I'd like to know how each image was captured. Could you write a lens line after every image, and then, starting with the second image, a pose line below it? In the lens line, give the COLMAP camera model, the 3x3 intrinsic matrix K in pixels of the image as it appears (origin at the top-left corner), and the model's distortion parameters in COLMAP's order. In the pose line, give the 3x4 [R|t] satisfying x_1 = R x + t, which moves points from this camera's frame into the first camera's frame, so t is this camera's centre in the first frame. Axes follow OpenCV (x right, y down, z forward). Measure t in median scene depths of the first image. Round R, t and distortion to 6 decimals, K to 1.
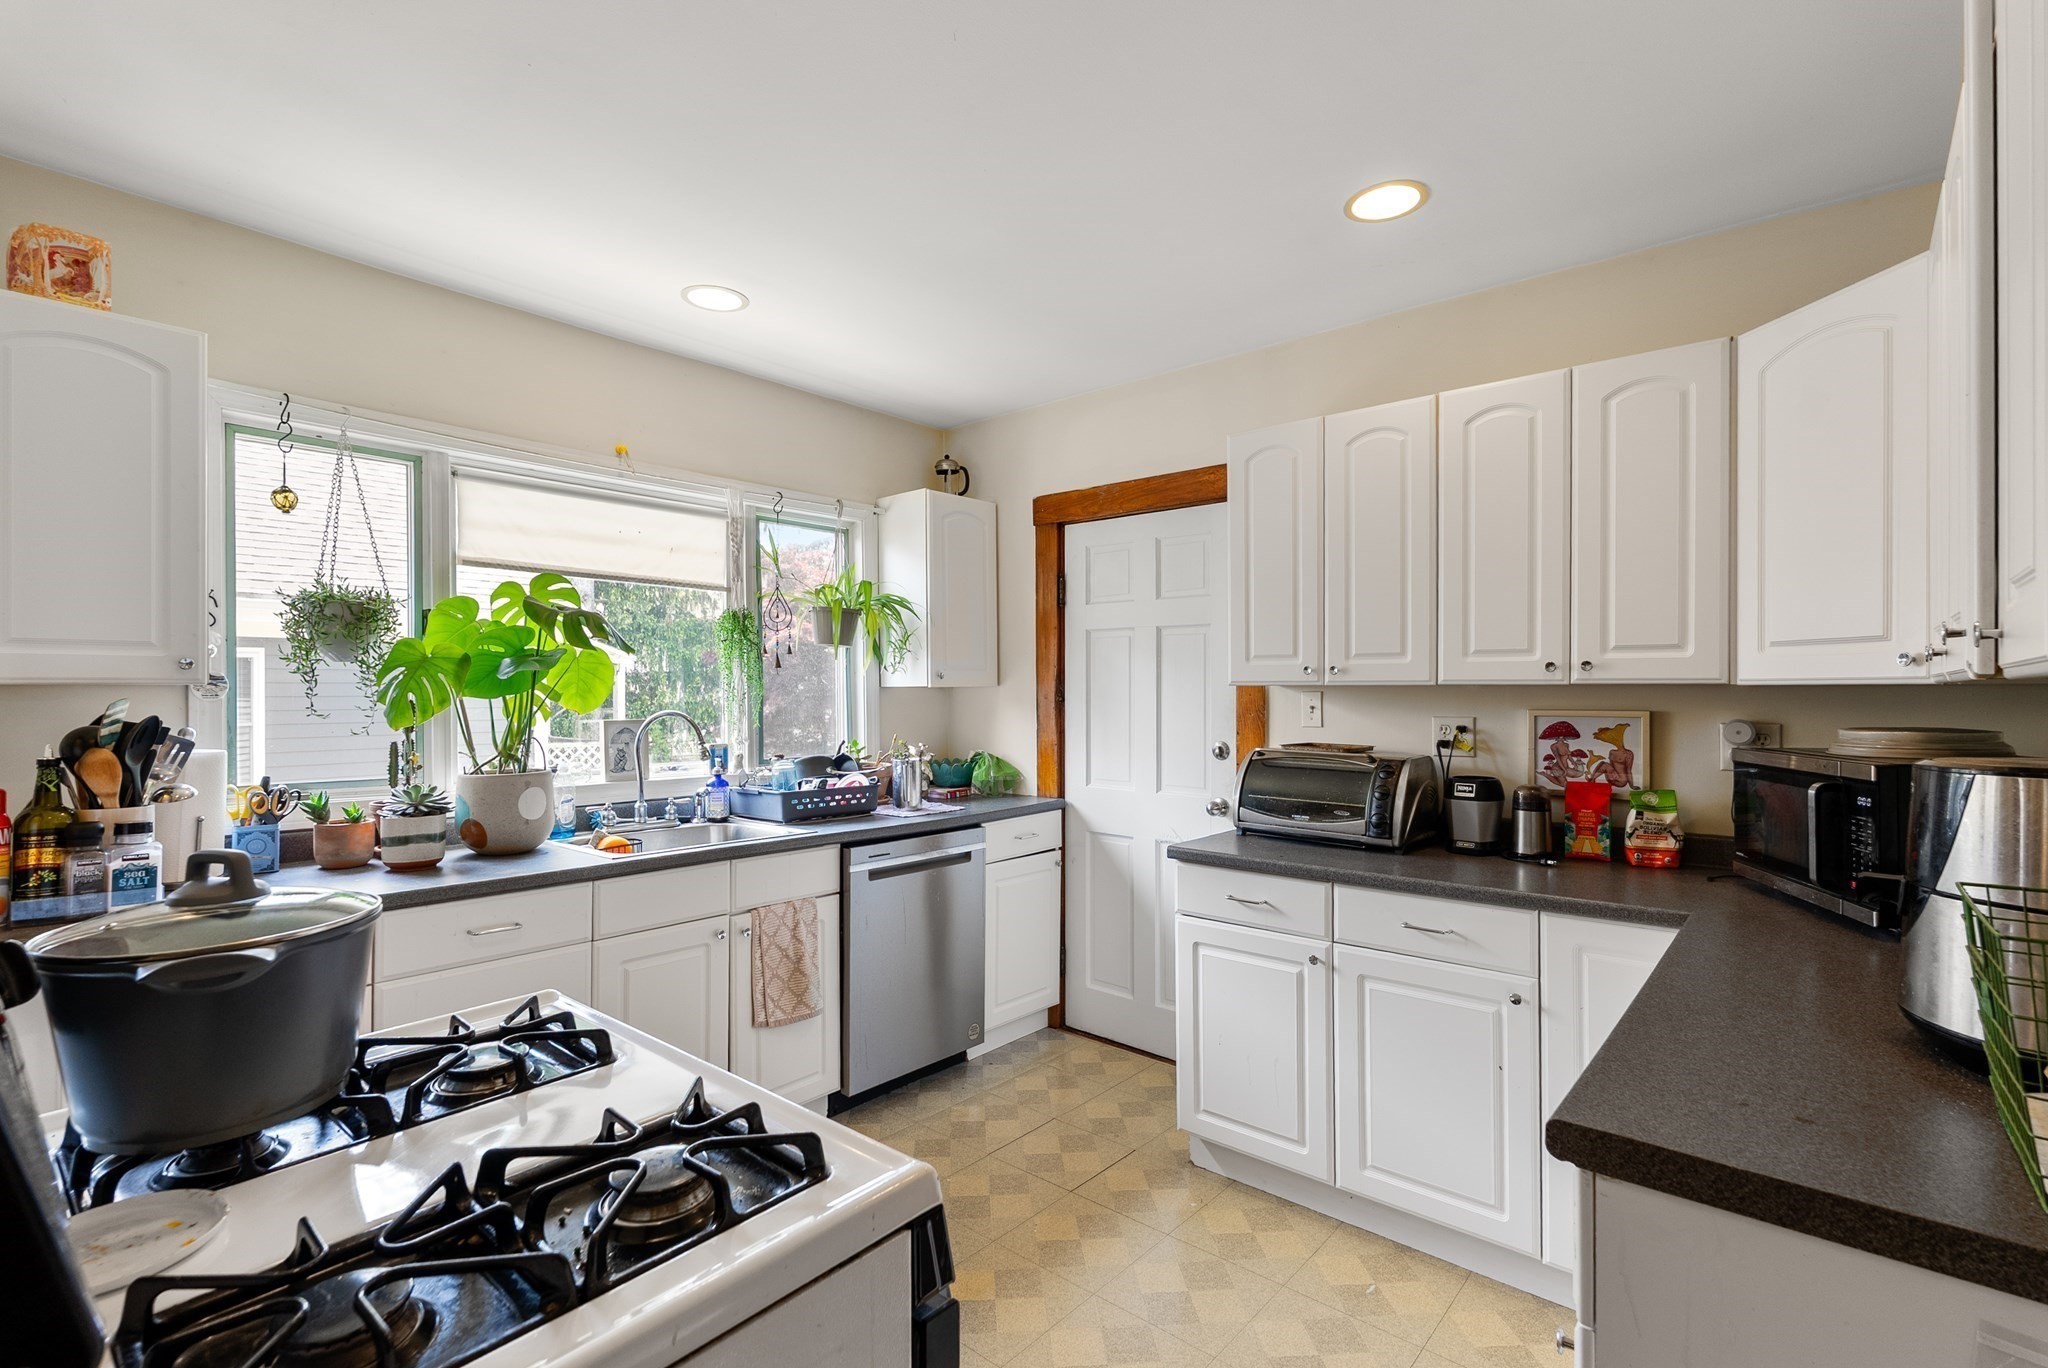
lens RADIAL K [[927.3, 0, 1025.3], [0, 927.3, 690.4], [0, 0, 1]] dist [0.001805, 0.000705]
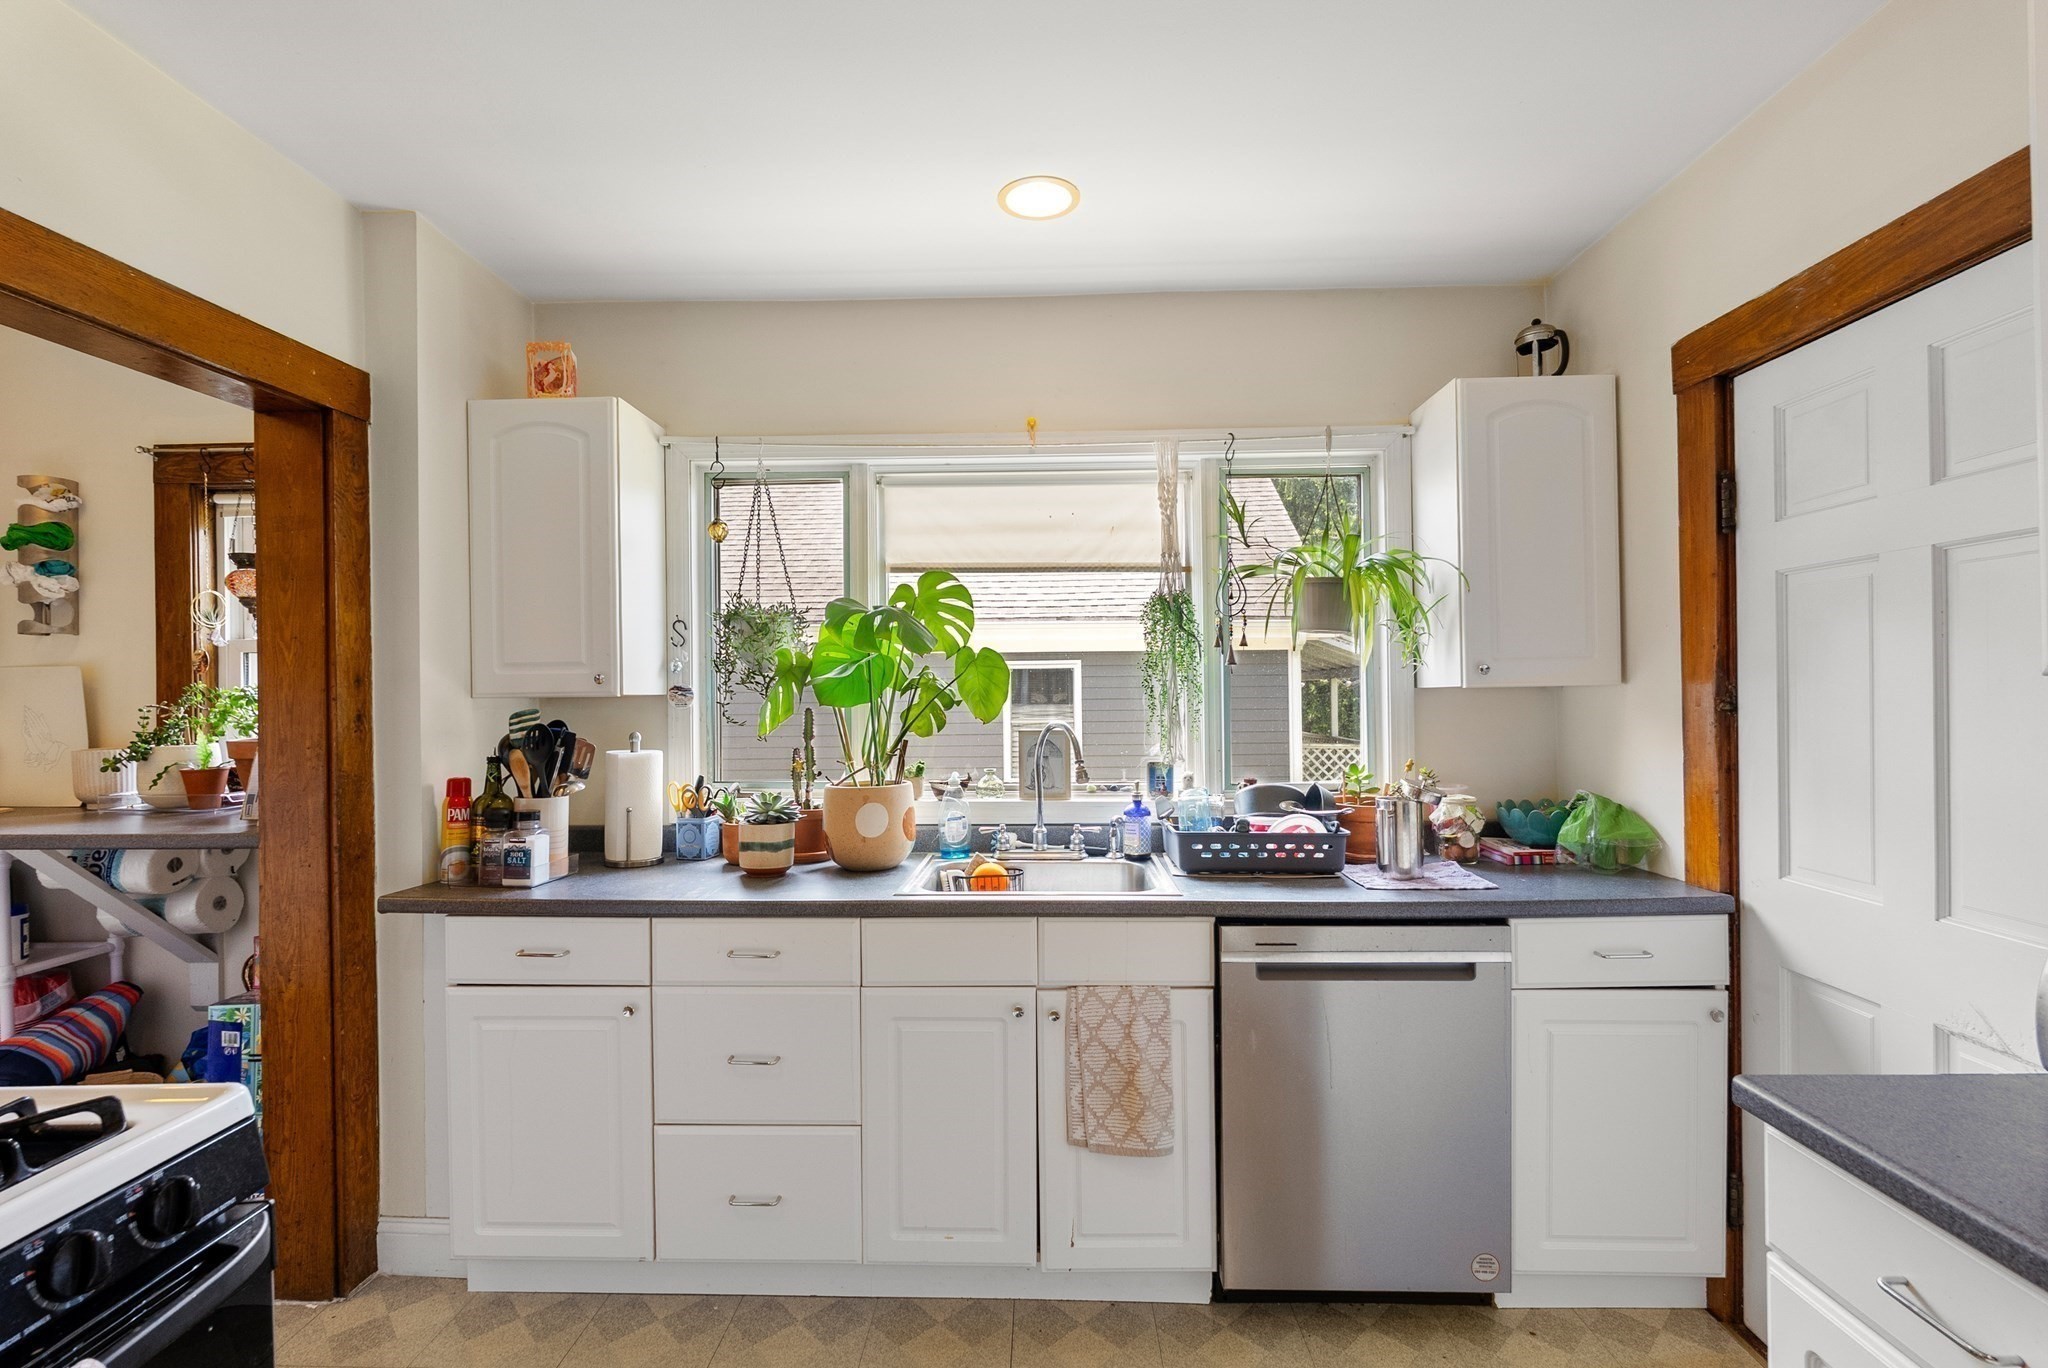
lens RADIAL K [[927.3, 0, 1022.5], [0, 927.3, 696.2], [0, 0, 1]] dist [0.001805, 0.000705]
pose [[0.640650, -0.004405, -0.767821, 0.241908], [0.009838, 0.999949, 0.002472, -0.002844], [0.767770, -0.009137, 0.640660, 0.448743]]
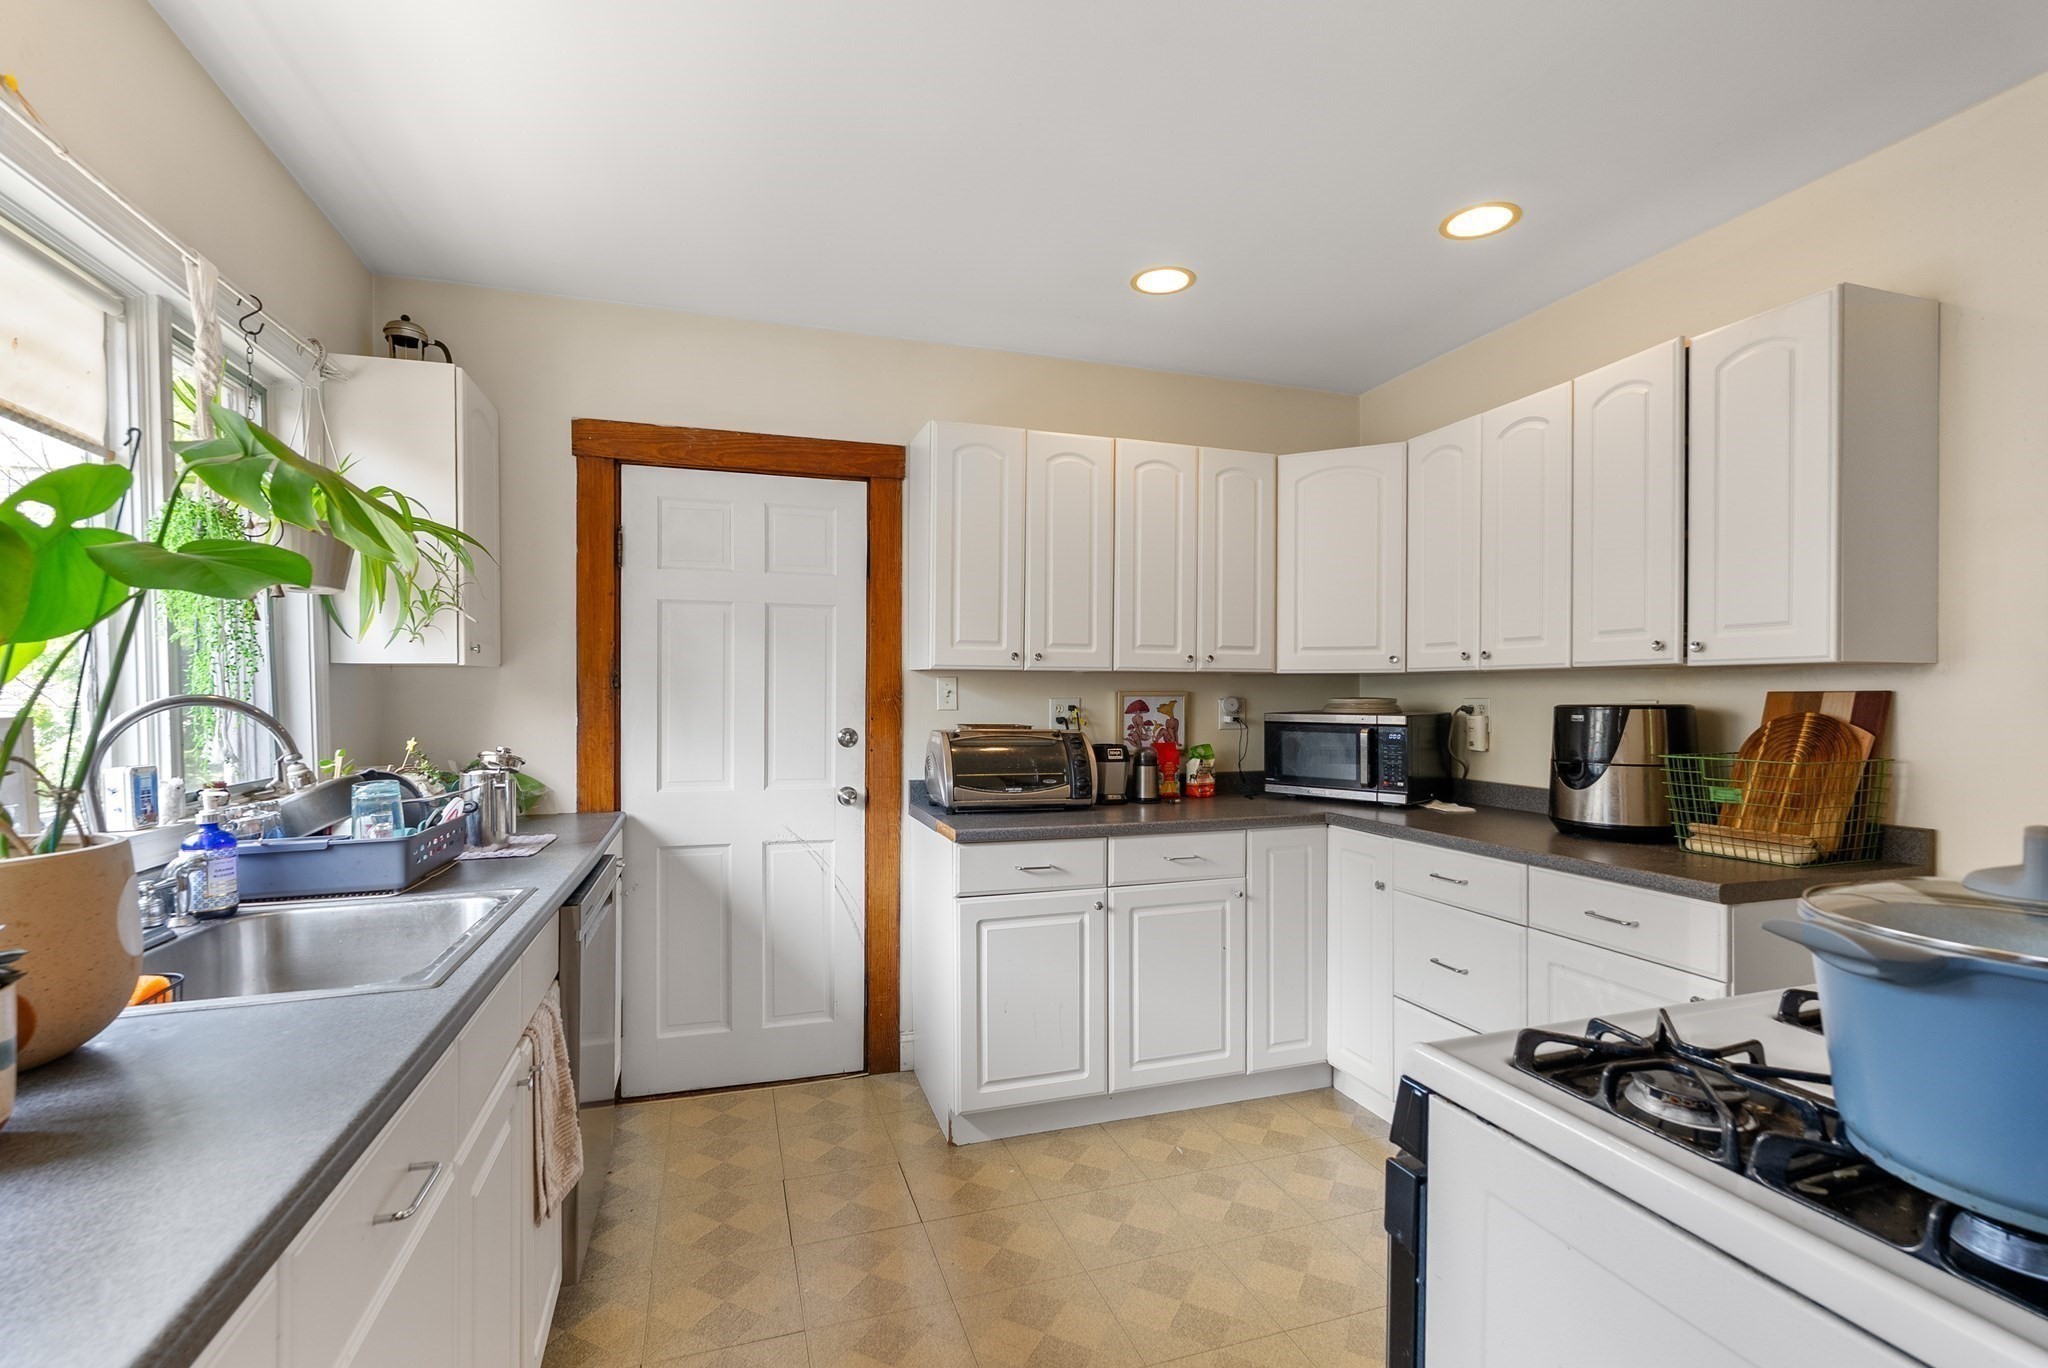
lens RADIAL K [[927.3, 0, 1018.5], [0, 927.3, 694.1], [0, 0, 1]] dist [0.001805, 0.000705]
pose [[0.518901, -0.004039, 0.854825, -0.586217], [-0.002443, 0.999978, 0.006207, 0.014988], [-0.854831, -0.005309, 0.518880, 0.388709]]
